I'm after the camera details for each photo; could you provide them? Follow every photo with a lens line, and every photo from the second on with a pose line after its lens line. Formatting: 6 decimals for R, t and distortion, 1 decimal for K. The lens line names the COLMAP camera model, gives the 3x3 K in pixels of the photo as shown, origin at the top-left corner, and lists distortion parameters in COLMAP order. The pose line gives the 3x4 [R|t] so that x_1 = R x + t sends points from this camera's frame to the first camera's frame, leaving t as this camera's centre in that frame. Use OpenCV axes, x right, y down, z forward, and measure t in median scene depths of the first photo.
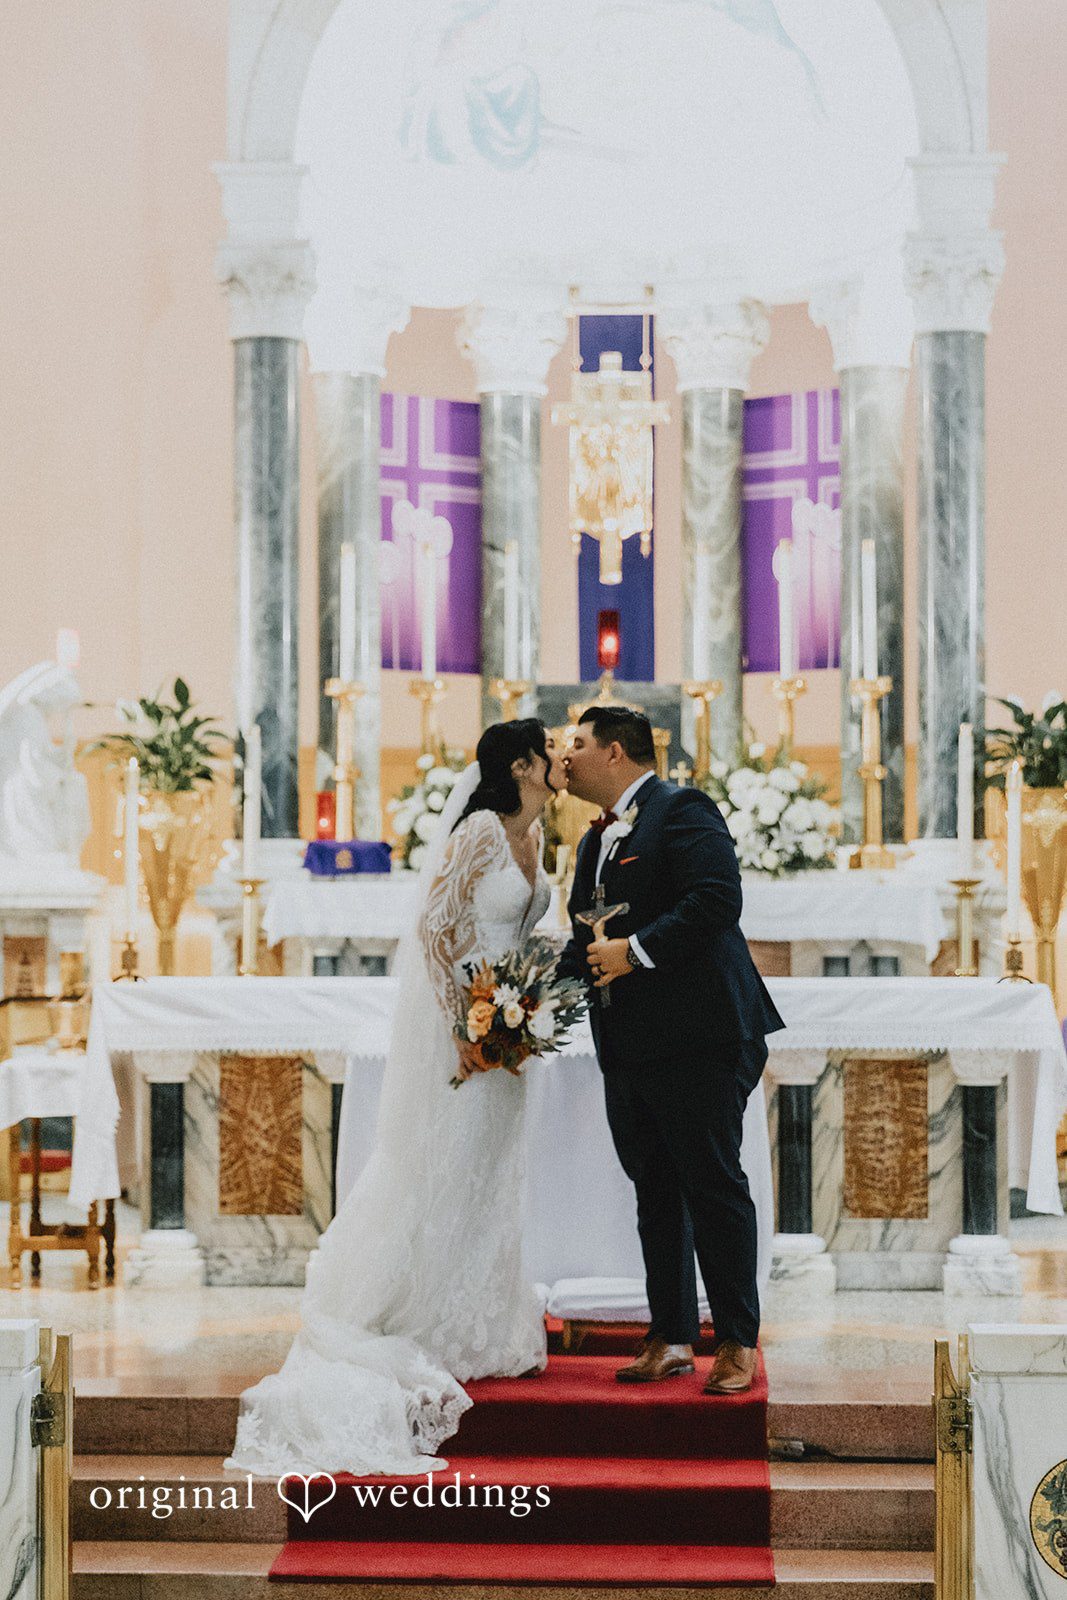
lens RADIAL K [[4736.6, 0, 533.5], [0, 4736.6, 800.0], [0, 0, 1]] dist [0.054098, -0.615583]
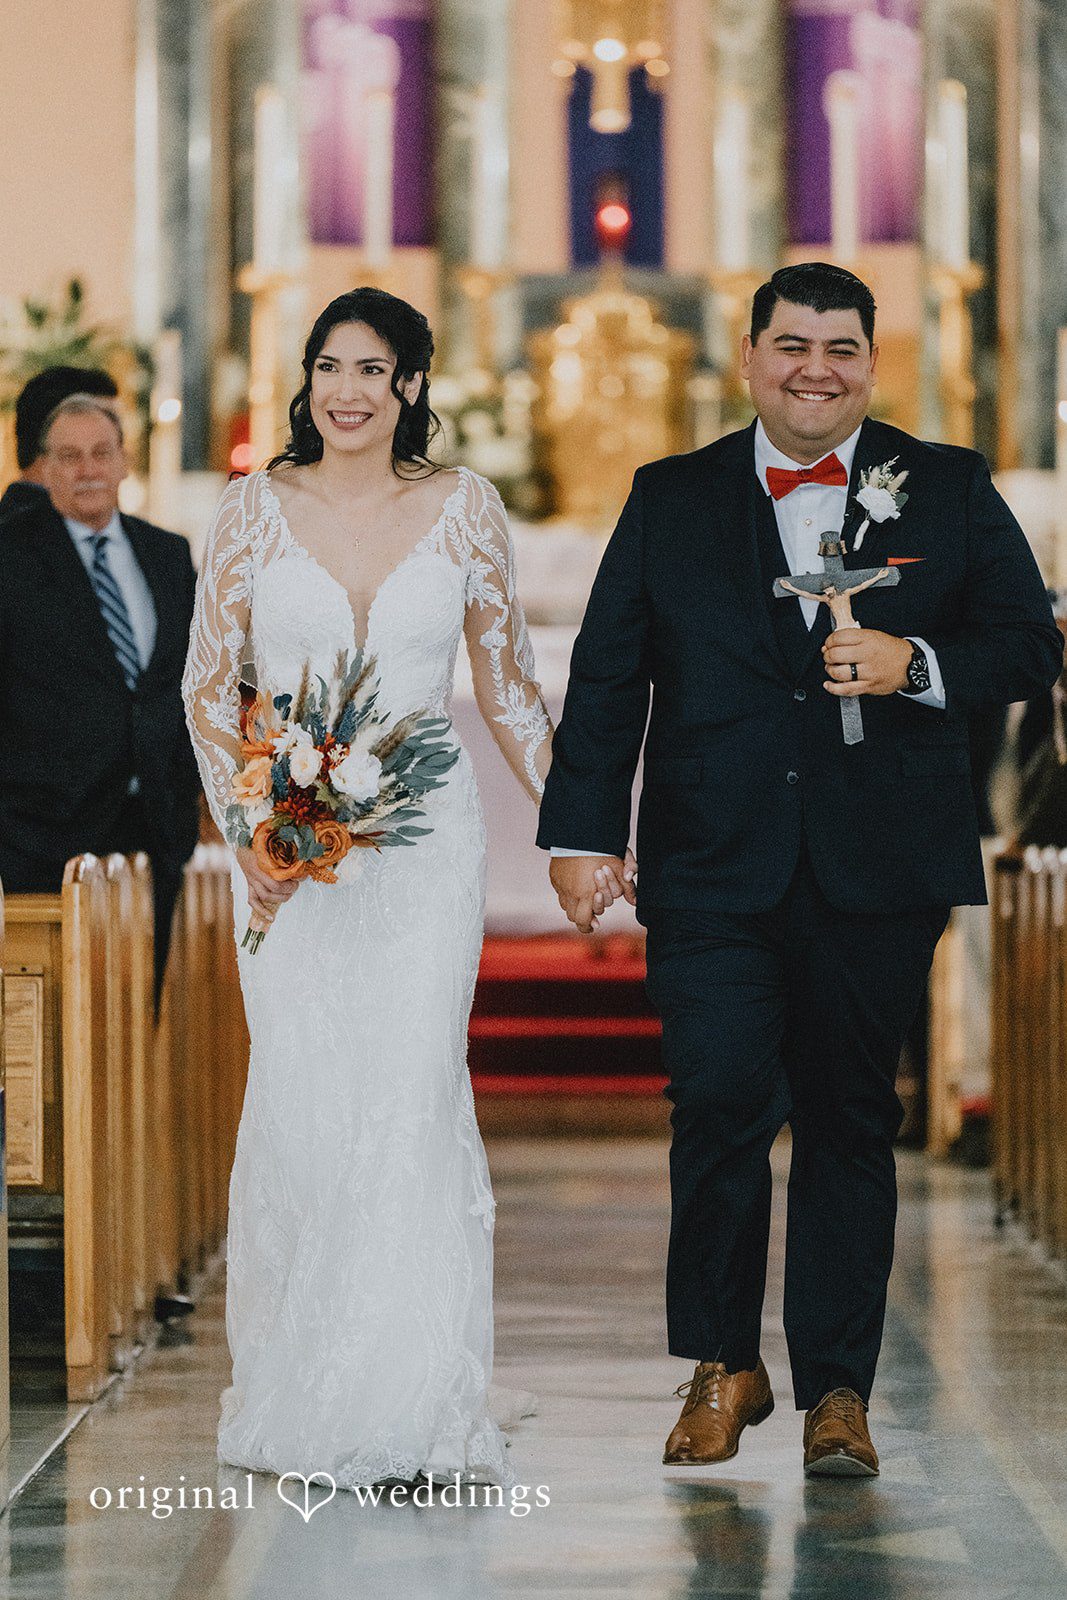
lens RADIAL K [[3574.0, 0, 533.5], [0, 3574.0, 800.0], [0, 0, 1]] dist [-0.014220, -0.131187]
pose [[0.999451, 0.002510, -0.033025, 0.022171], [0.000273, 0.996467, 0.083985, 0.011785], [0.033119, -0.083948, 0.995920, 0.414740]]
